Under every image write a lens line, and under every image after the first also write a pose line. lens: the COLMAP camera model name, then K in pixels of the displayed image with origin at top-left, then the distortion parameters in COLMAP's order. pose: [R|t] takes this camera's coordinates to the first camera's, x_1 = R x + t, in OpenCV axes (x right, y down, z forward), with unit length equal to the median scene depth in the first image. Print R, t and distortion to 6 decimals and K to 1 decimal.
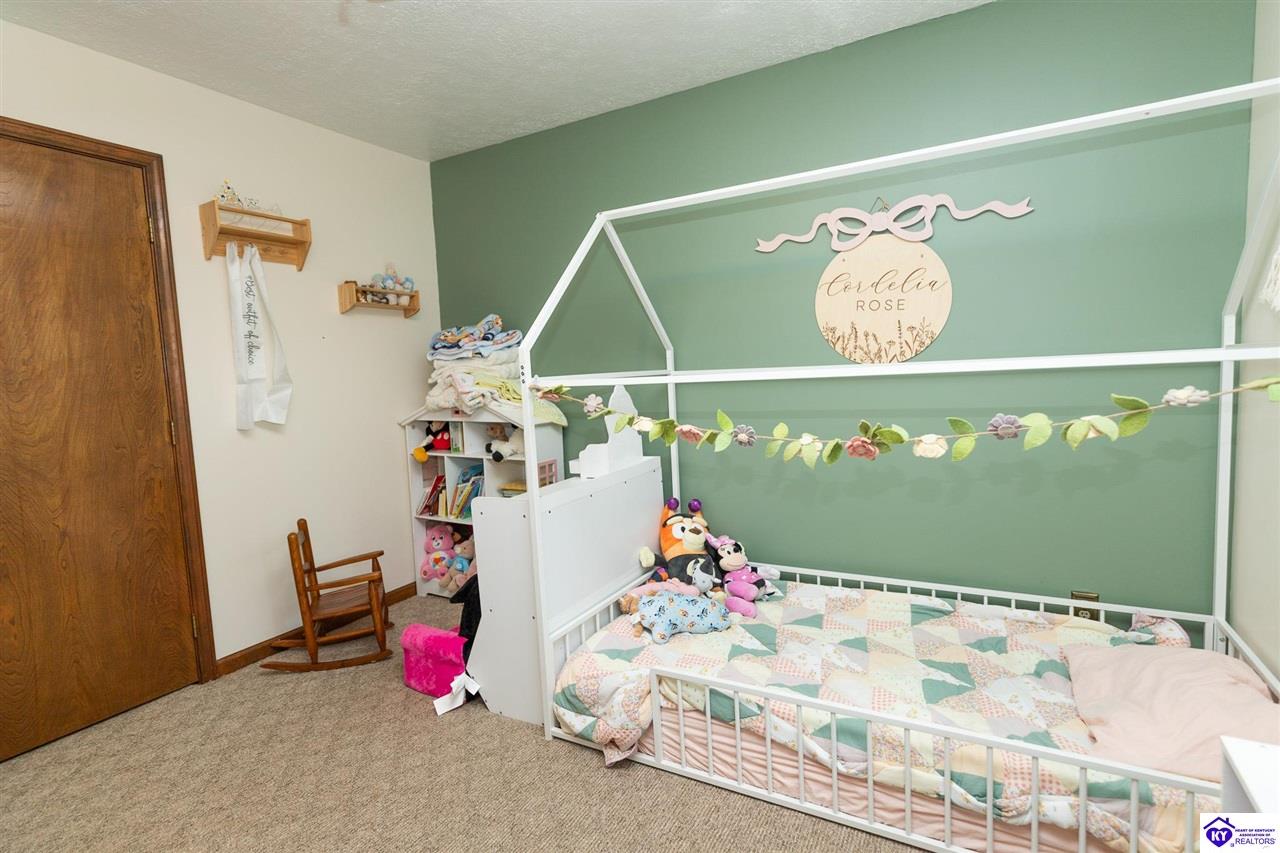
lens RADIAL K [[616.6, 0, 645.9], [0, 616.6, 424.6], [0, 0, 1]] dist [0.001354, 0.000291]
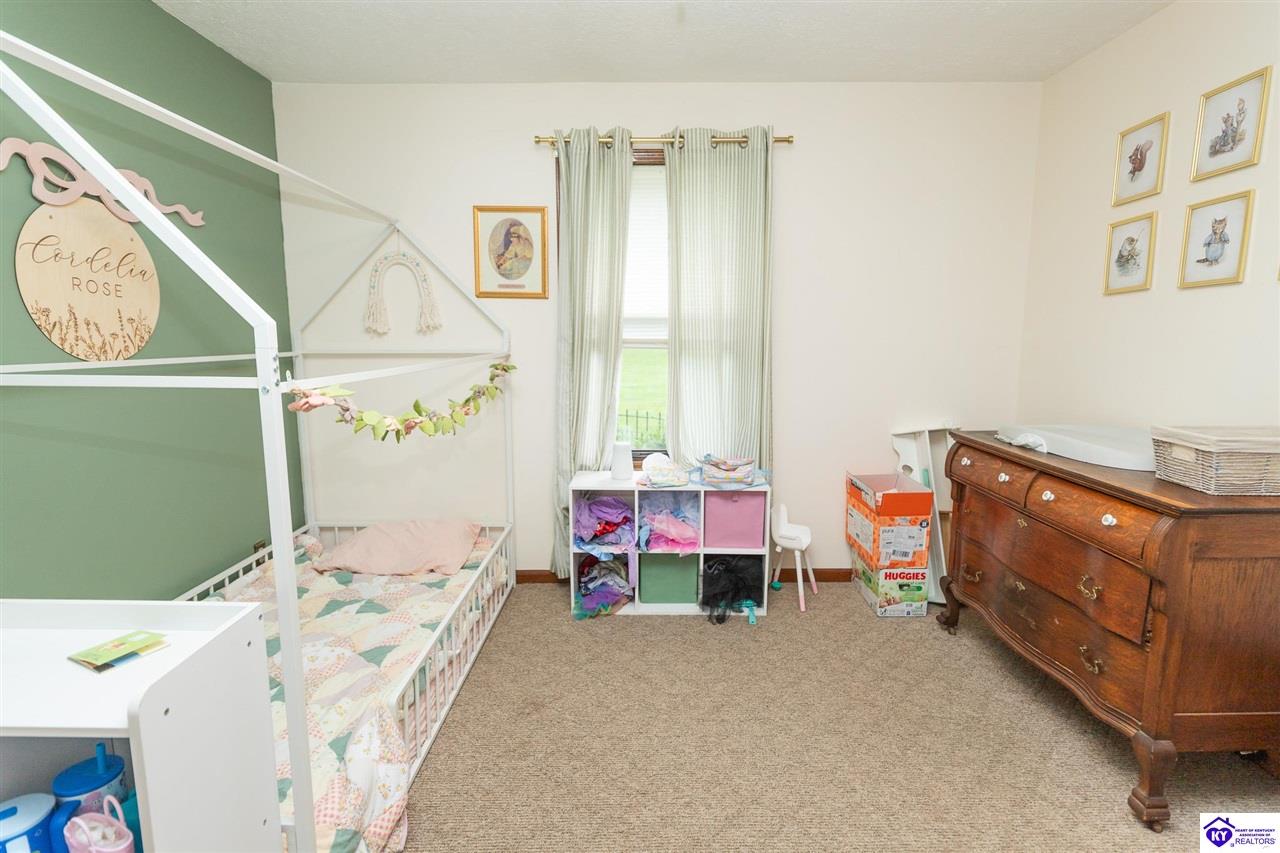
lens RADIAL K [[616.6, 0, 645.9], [0, 616.6, 424.6], [0, 0, 1]] dist [0.001354, 0.000291]
pose [[-0.491358, -0.079510, 0.867321, -0.712870], [0.095233, 0.984949, 0.144246, -0.069180], [-0.865736, 0.153474, -0.476390, 0.829759]]
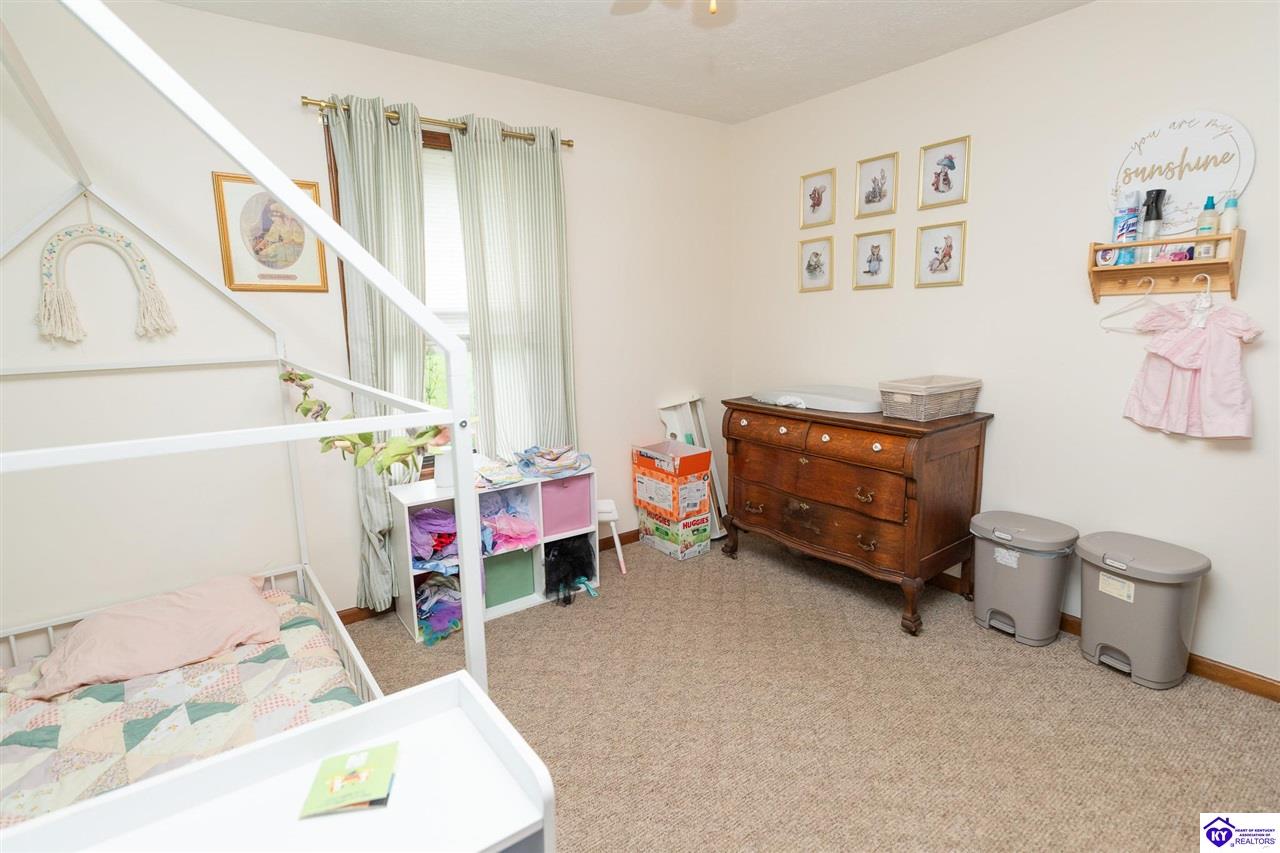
lens RADIAL K [[623.9, 0, 645.6], [0, 623.9, 424.5], [0, 0, 1]] dist [-0.000984, 0.000325]
pose [[-0.910669, -0.007076, 0.413077, -0.442619], [0.097123, 0.968165, 0.230701, -0.135650], [-0.401559, 0.250211, -0.880991, 1.159173]]
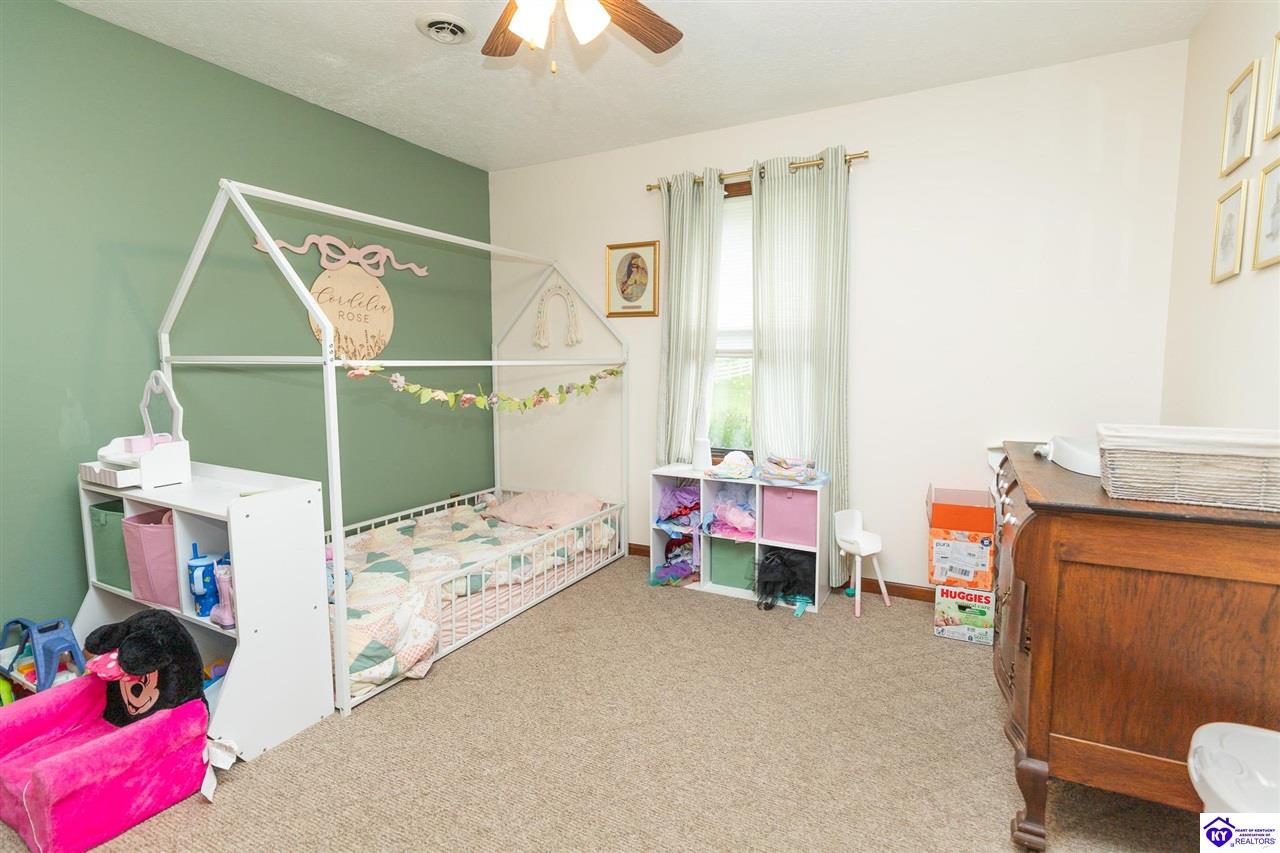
lens RADIAL K [[616.6, 0, 645.9], [0, 616.6, 424.6], [0, 0, 1]] dist [0.001354, 0.000291]
pose [[-0.027740, -0.053440, 0.998186, -1.030208], [0.086439, 0.994701, 0.055656, 0.019514], [-0.995871, 0.087826, -0.022973, 0.440999]]
